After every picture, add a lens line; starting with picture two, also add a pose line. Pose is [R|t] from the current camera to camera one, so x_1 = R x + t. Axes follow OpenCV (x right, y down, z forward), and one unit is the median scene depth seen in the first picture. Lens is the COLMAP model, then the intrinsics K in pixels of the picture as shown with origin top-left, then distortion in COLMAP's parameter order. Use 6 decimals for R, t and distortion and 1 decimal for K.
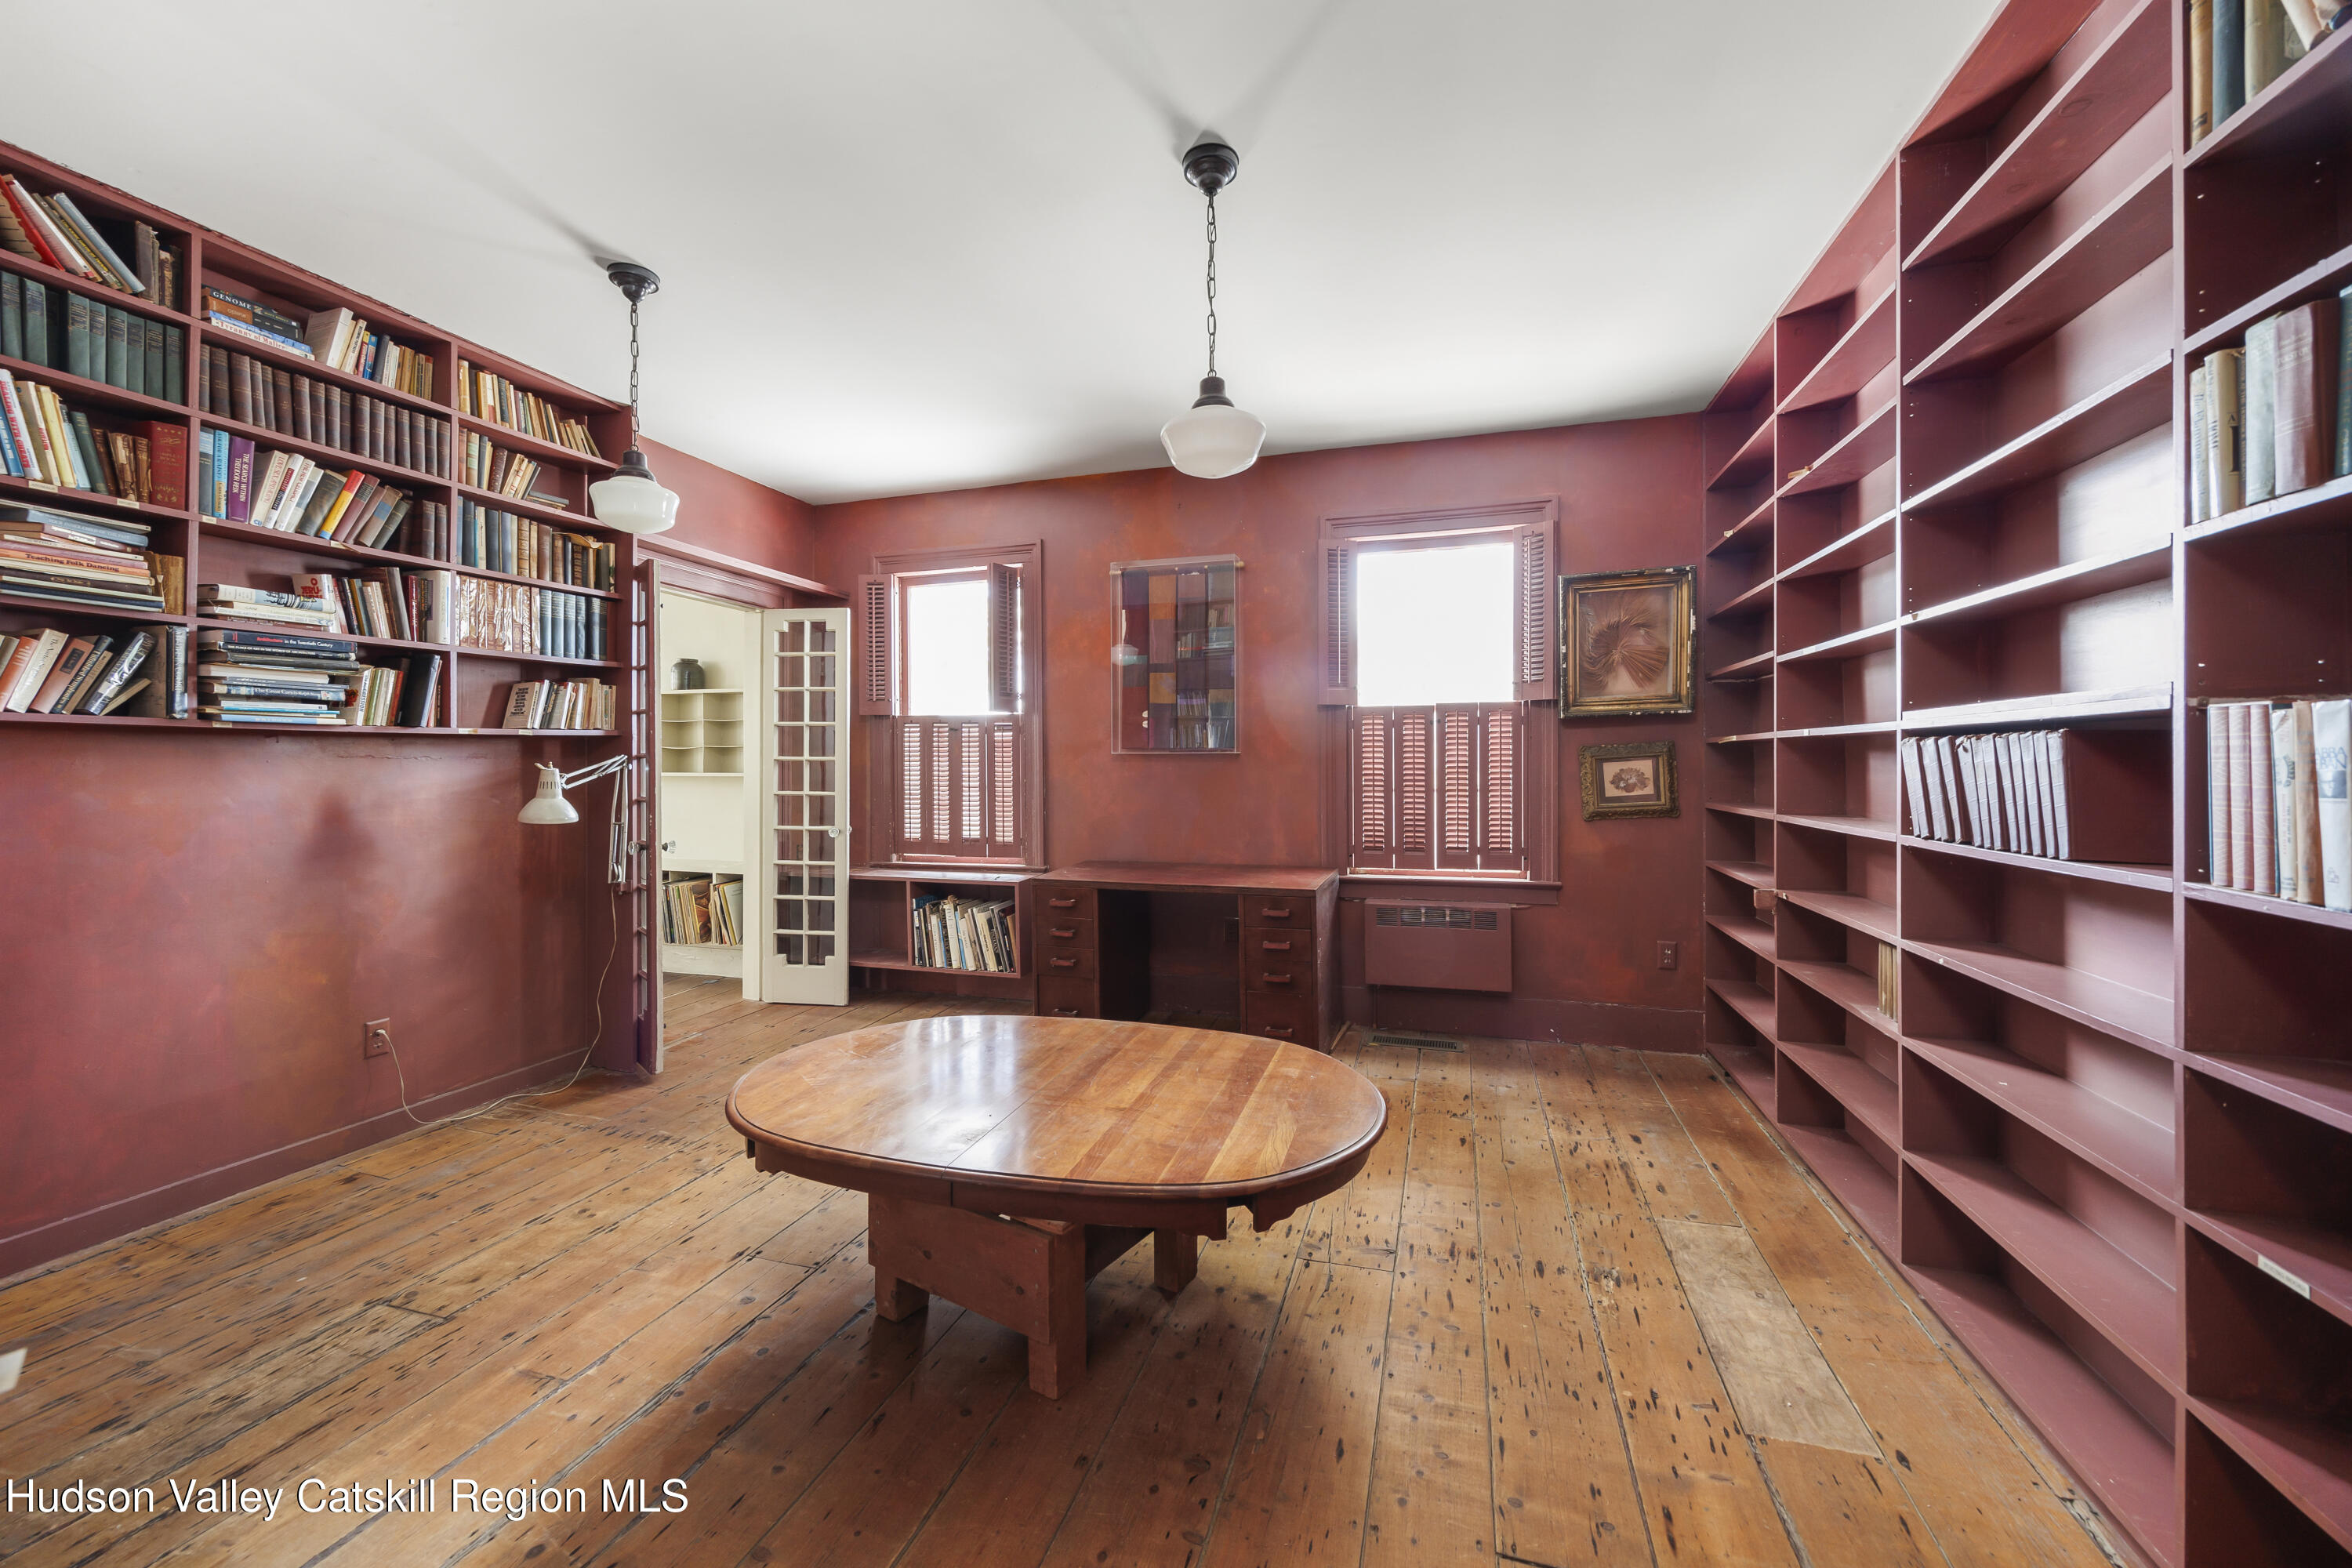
lens RADIAL K [[916.0, 0, 1174.2], [0, 916.0, 769.9], [0, 0, 1]] dist [0.003837, -0.000821]
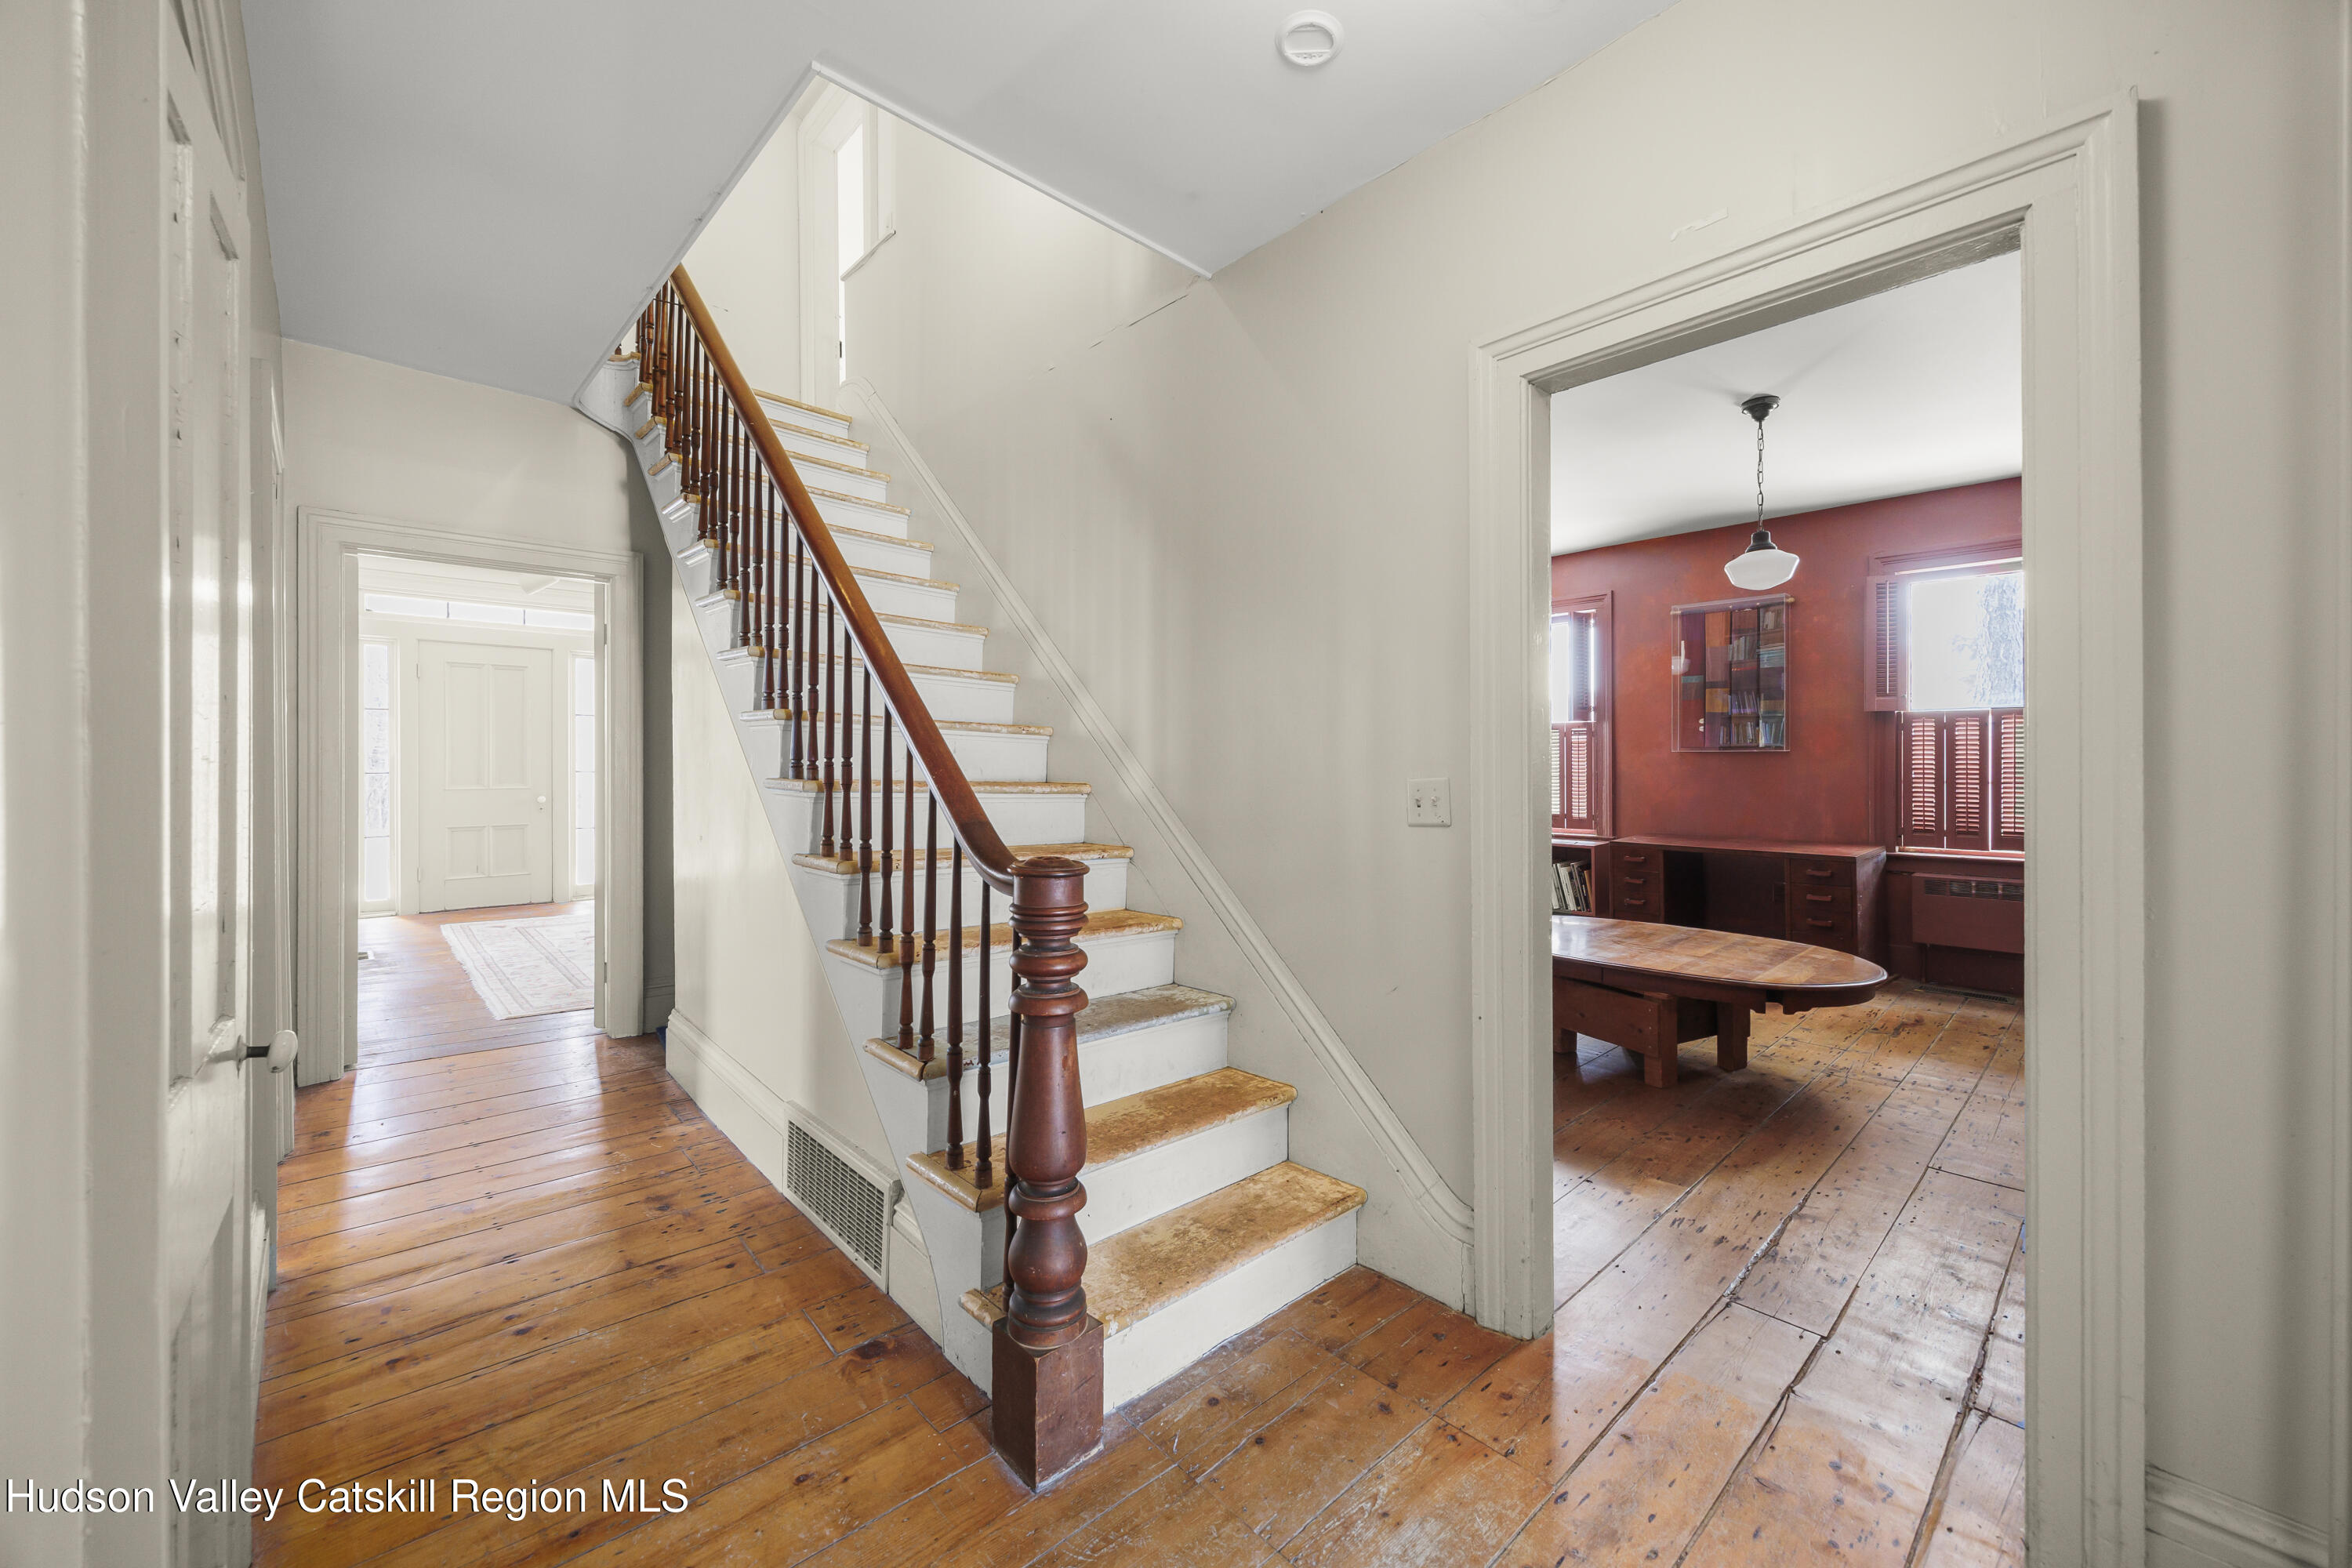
lens RADIAL K [[916.0, 0, 1185.1], [0, 916.0, 765.3], [0, 0, 1]] dist [0.003837, -0.000821]
pose [[0.864507, 0.004288, -0.502602, -0.011553], [-0.004415, 0.999990, 0.000937, 0.003828], [0.502601, 0.001409, 0.864517, -0.504028]]
